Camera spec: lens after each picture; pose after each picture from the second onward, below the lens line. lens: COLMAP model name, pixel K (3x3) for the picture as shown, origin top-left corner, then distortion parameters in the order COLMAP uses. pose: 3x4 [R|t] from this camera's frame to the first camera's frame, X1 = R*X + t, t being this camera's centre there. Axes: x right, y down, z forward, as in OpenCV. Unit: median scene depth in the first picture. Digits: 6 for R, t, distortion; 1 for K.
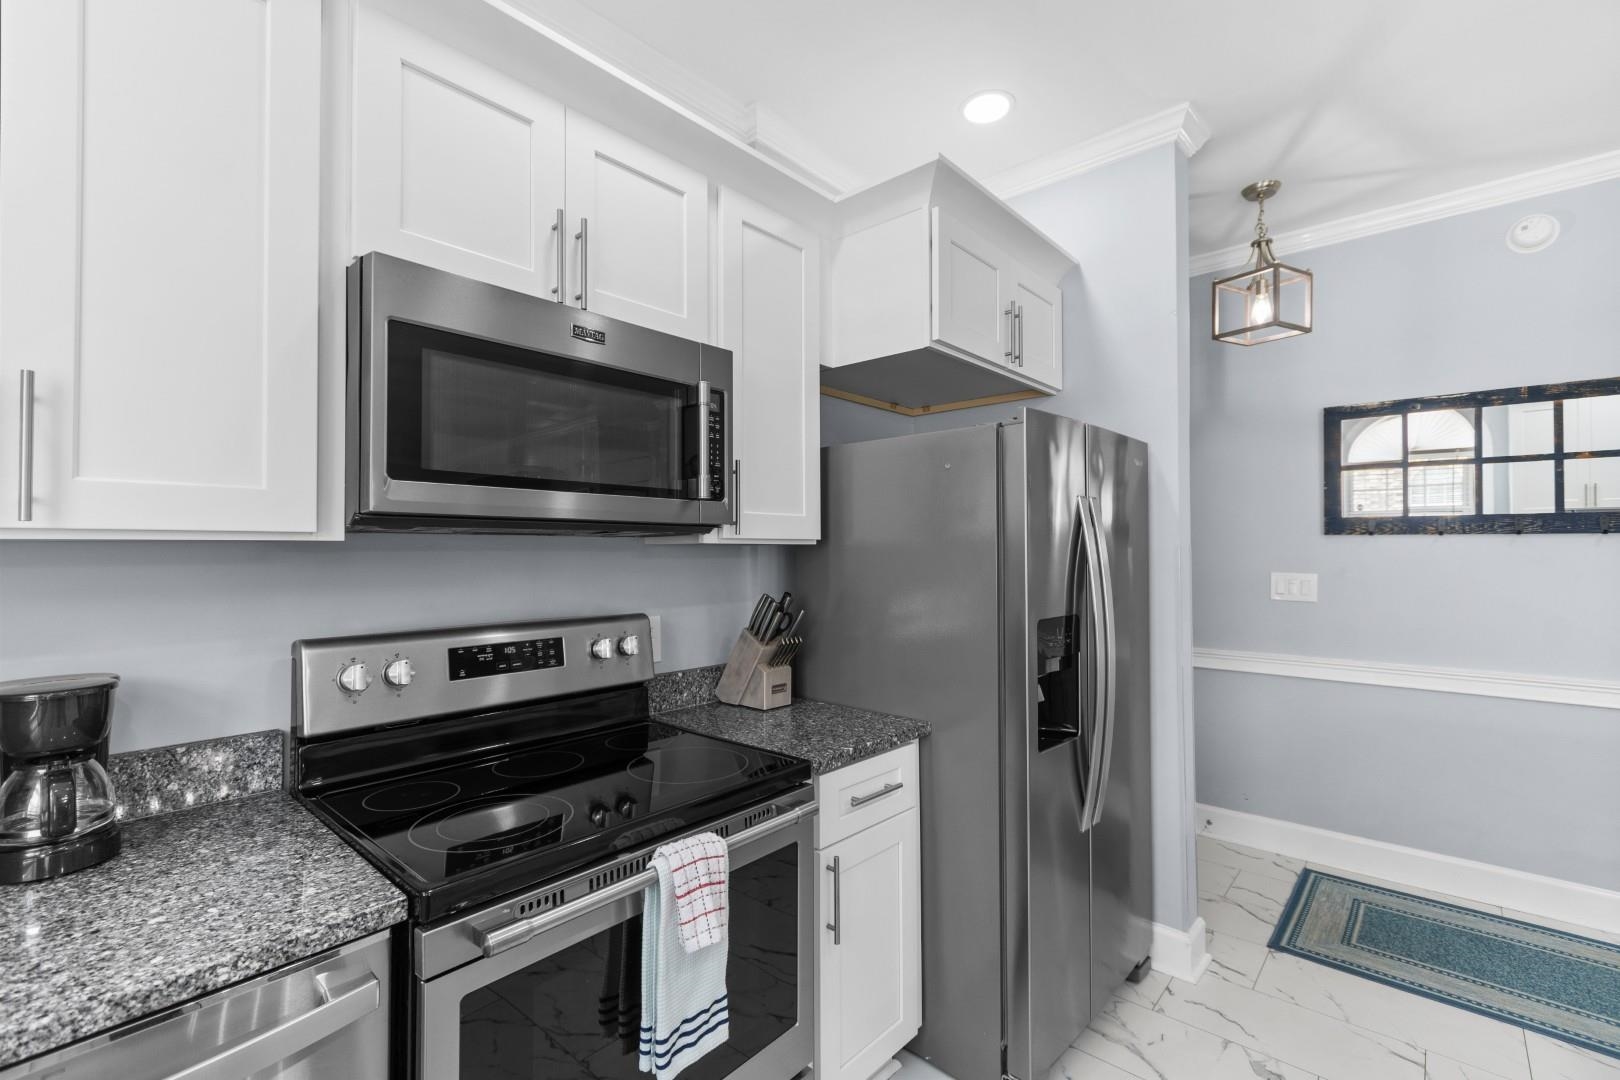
lens RADIAL K [[718.8, 0, 814.8], [0, 718.8, 539.9], [0, 0, 1]] dist [0.004187, -0.000867]
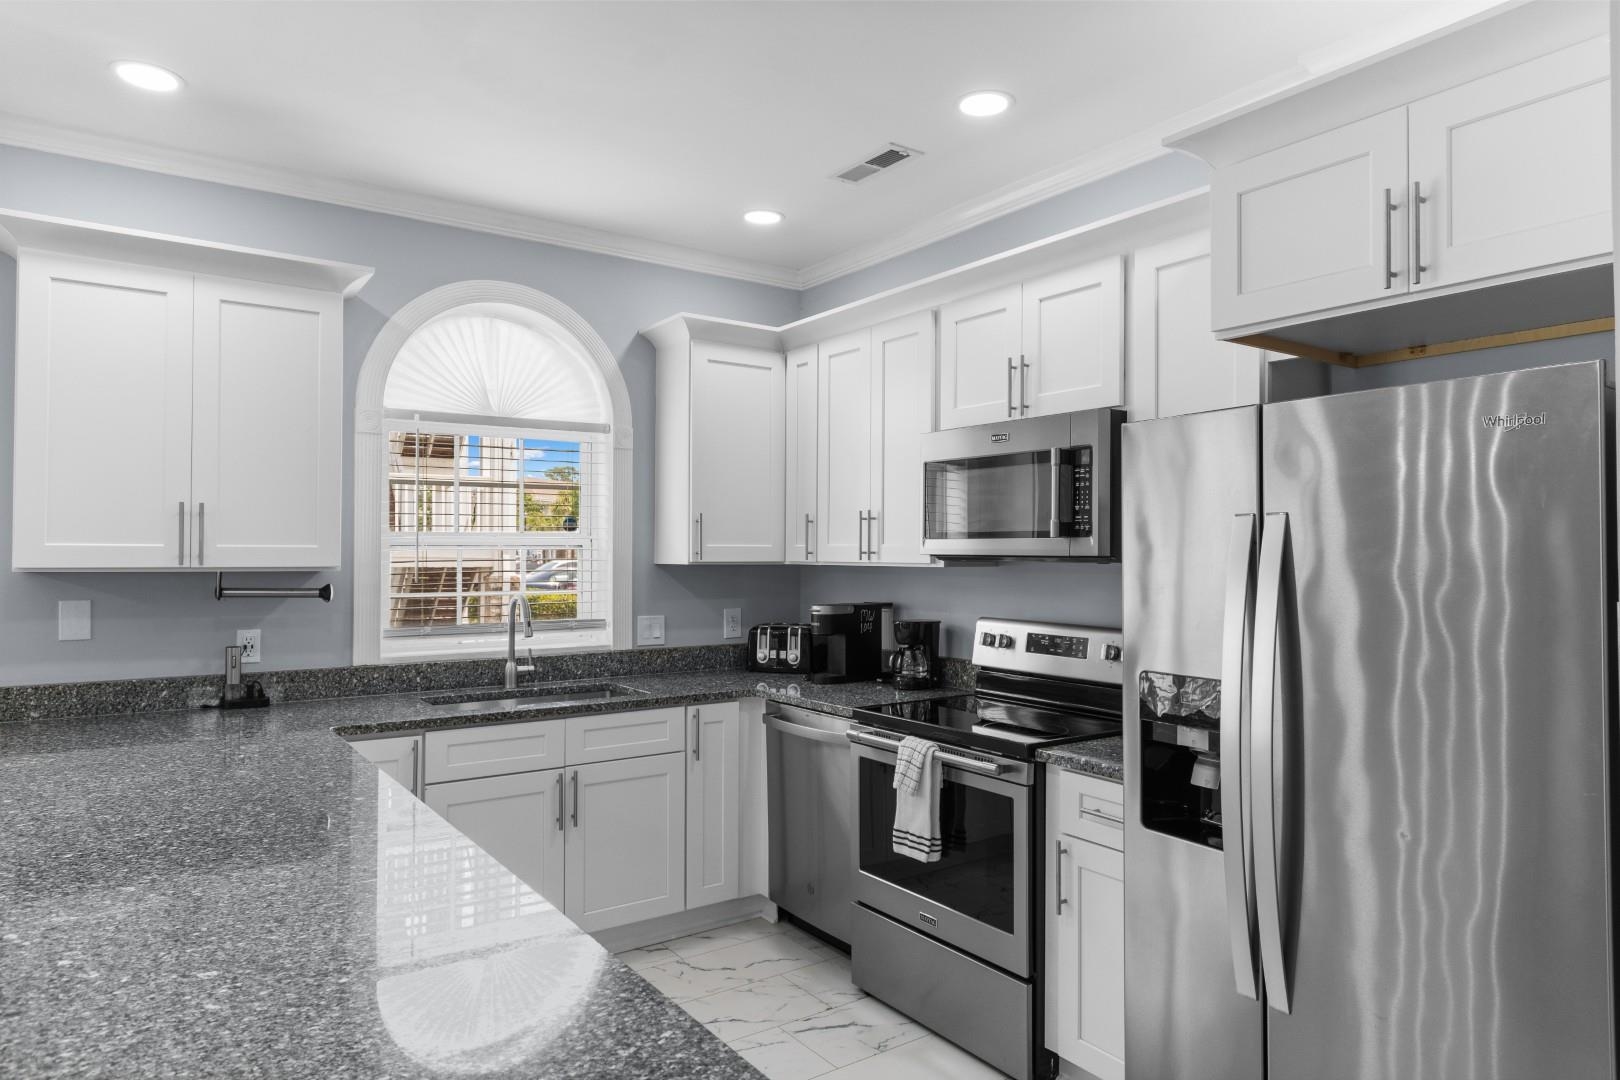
lens RADIAL K [[994.5, 0, 818.1], [0, 994.5, 539.9], [0, 0, 1]] dist [0.001924, -0.000659]
pose [[-0.222804, -0.009686, -0.974815, 0.999020], [0.009835, 0.999877, -0.012183, -0.020731], [0.974814, -0.012302, -0.222682, 0.576071]]
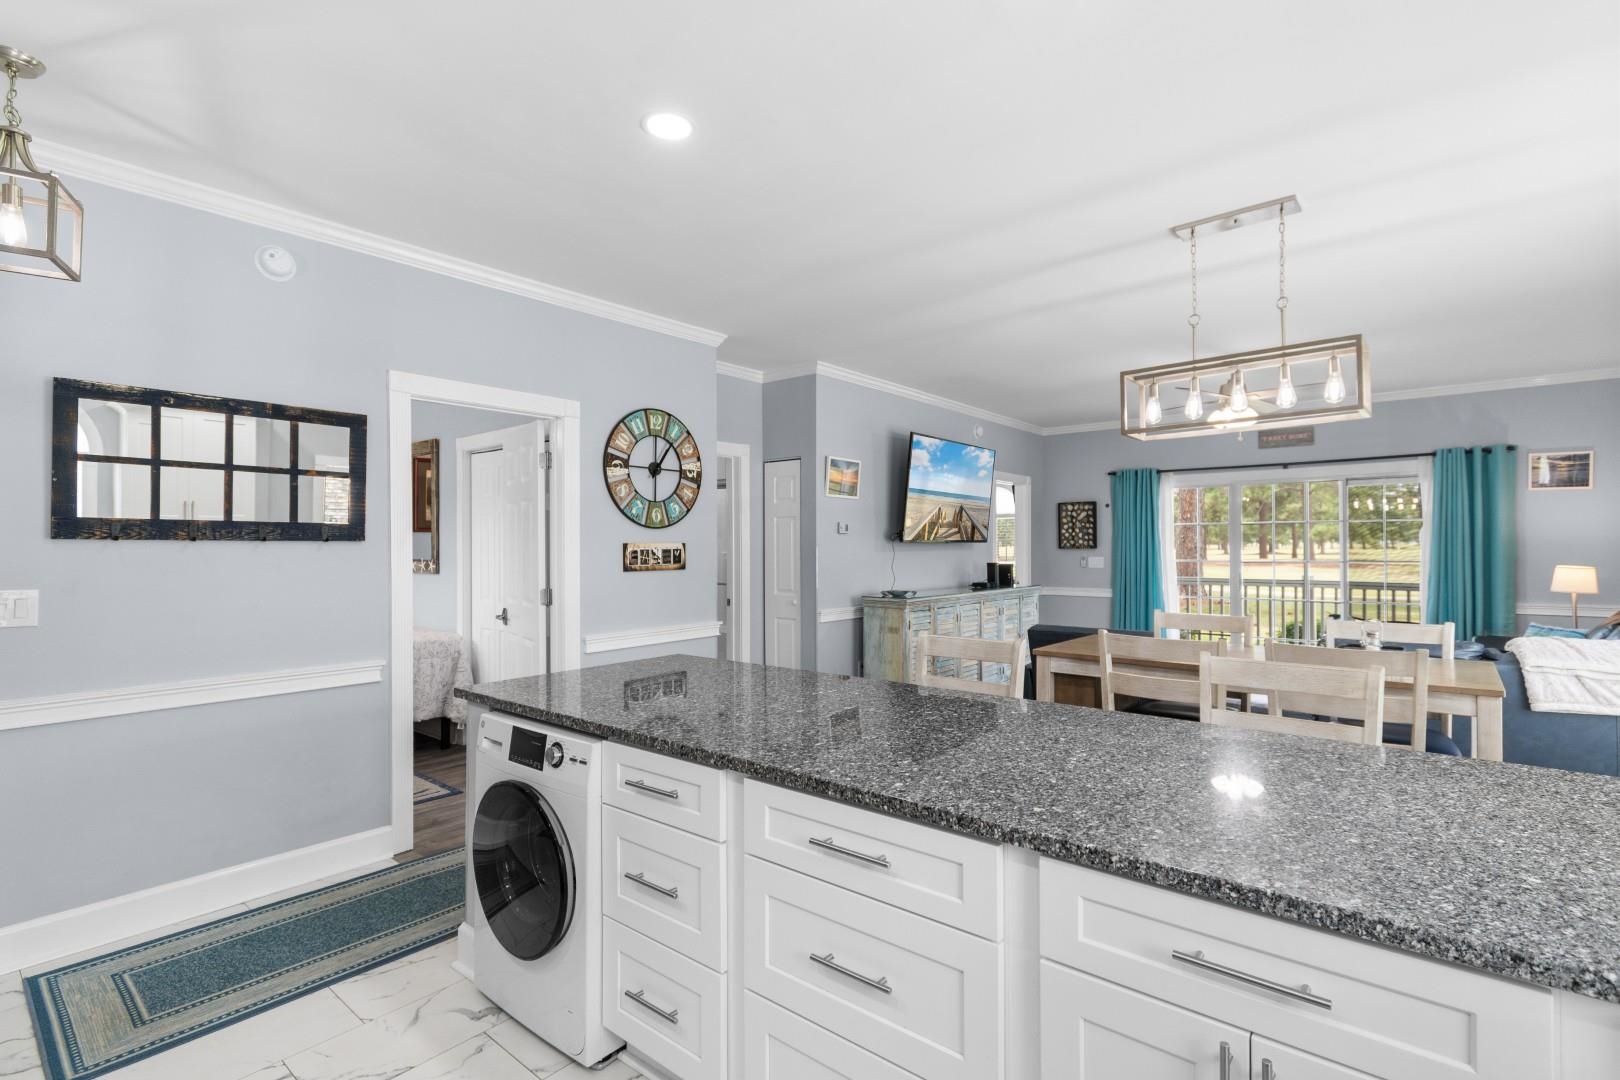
lens RADIAL K [[758.8, 0, 813.8], [0, 758.8, 541.8], [0, 0, 1]] dist [0.008340, -0.006641]
pose [[-0.035045, 0.010353, 0.999332, -0.170360], [-0.003936, 0.999937, -0.010497, 0.001925], [-0.999378, -0.004301, -0.035002, 0.230024]]
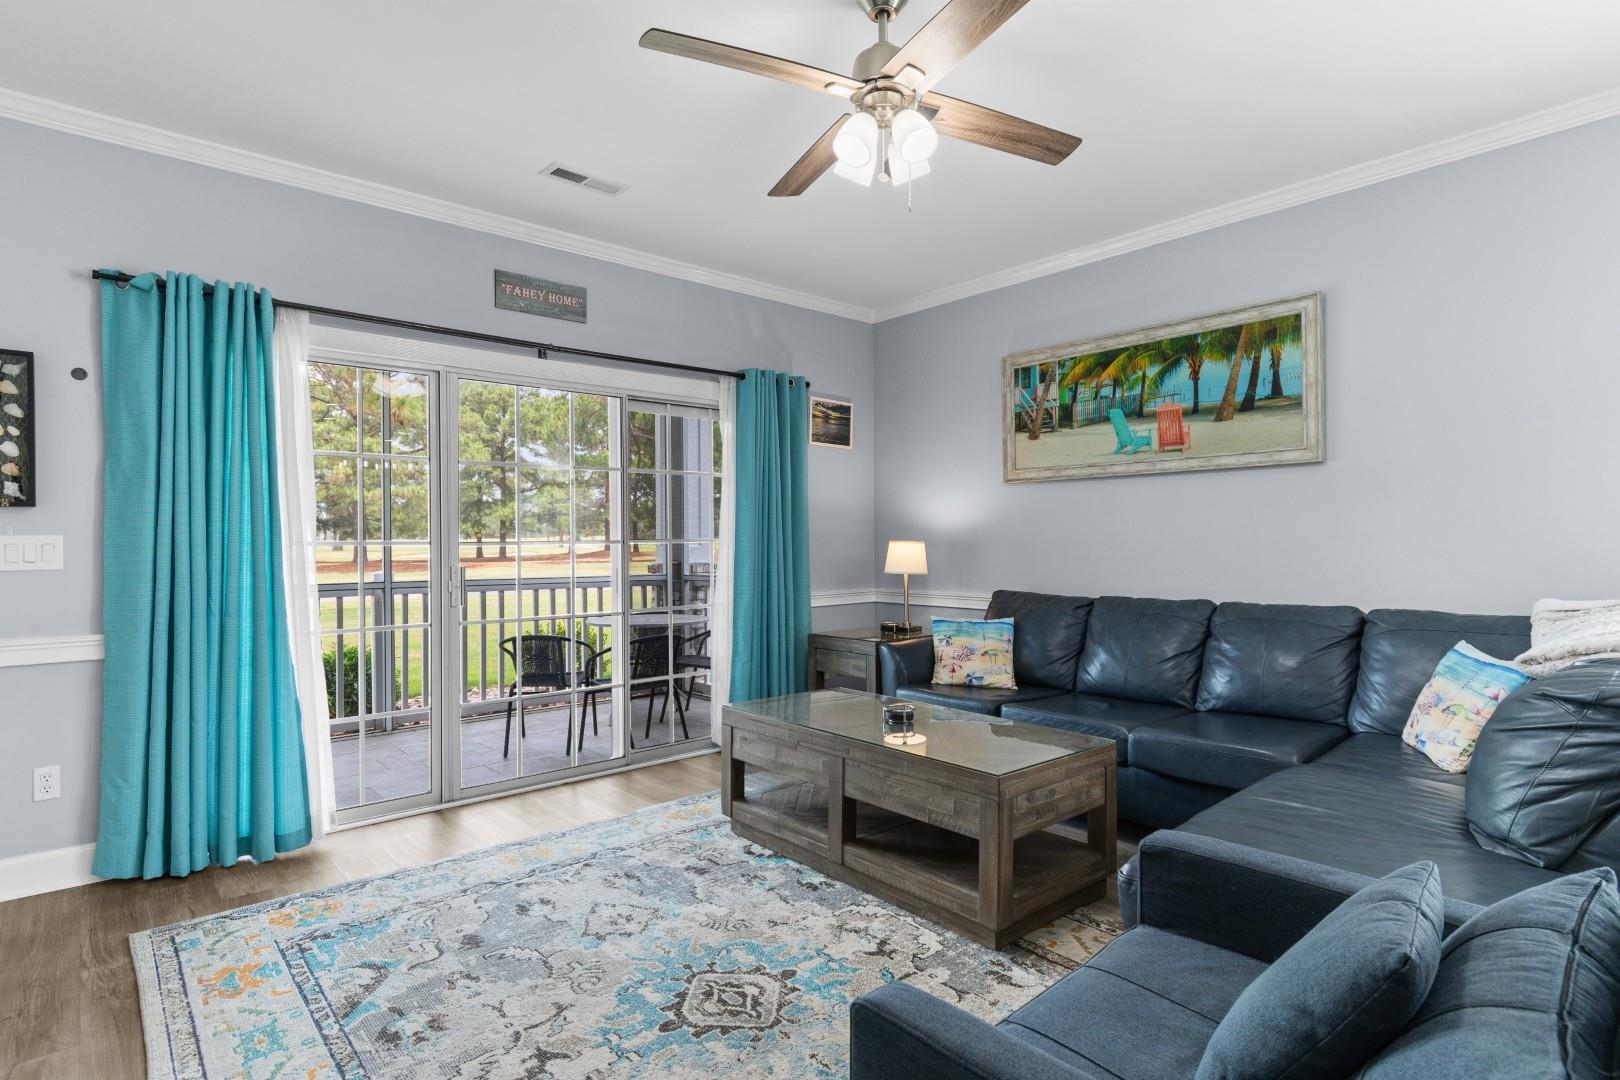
lens RADIAL K [[830.0, 0, 814.3], [0, 830.0, 540.9], [0, 0, 1]] dist [0.004520, 0.000676]
pose [[-0.992189, 0.009367, 0.124391, 1.835023], [0.008436, 0.999932, -0.008008, 0.052510], [-0.124458, -0.006896, -0.992201, -0.123495]]
